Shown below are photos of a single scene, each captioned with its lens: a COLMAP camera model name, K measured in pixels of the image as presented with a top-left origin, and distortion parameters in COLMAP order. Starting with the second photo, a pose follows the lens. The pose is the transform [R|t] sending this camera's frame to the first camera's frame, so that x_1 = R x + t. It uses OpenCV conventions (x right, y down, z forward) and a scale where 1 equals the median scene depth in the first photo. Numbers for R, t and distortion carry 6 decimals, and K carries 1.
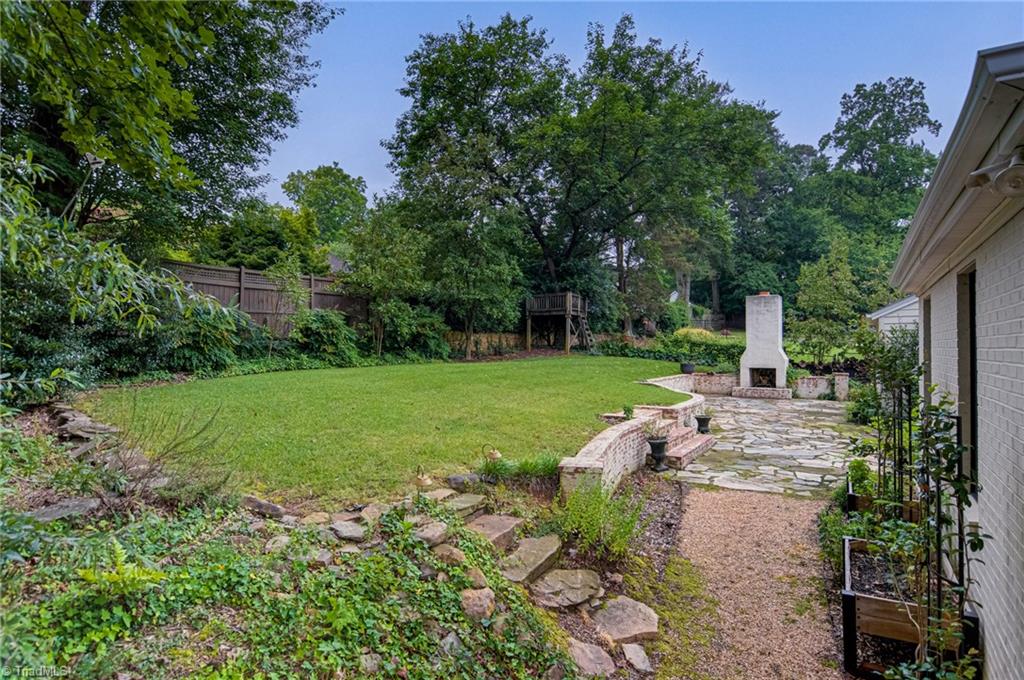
lens RADIAL K [[543.4, 0, 512.0], [0, 543.4, 340.0], [0, 0, 1]] dist [0.004493, -0.021486]
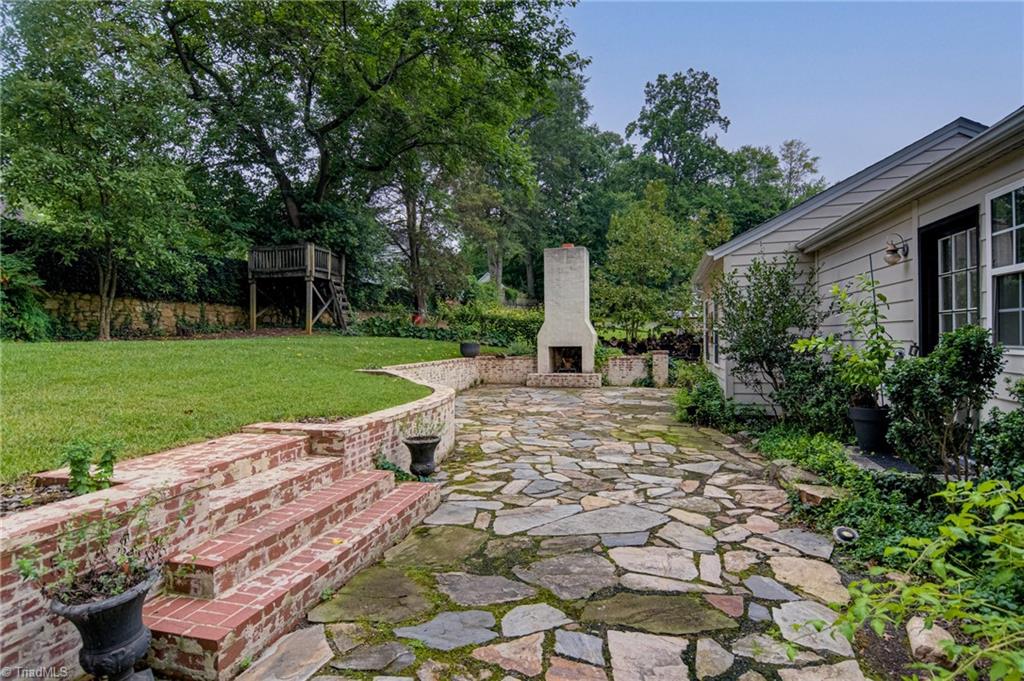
lens RADIAL K [[543.4, 0, 512.0], [0, 543.4, 340.5], [0, 0, 1]] dist [0.004493, -0.021486]
pose [[0.952001, -0.013547, 0.305794, 0.157918], [0.008695, 0.999814, 0.017223, 0.028405], [-0.305971, -0.013738, 0.951942, 0.302944]]
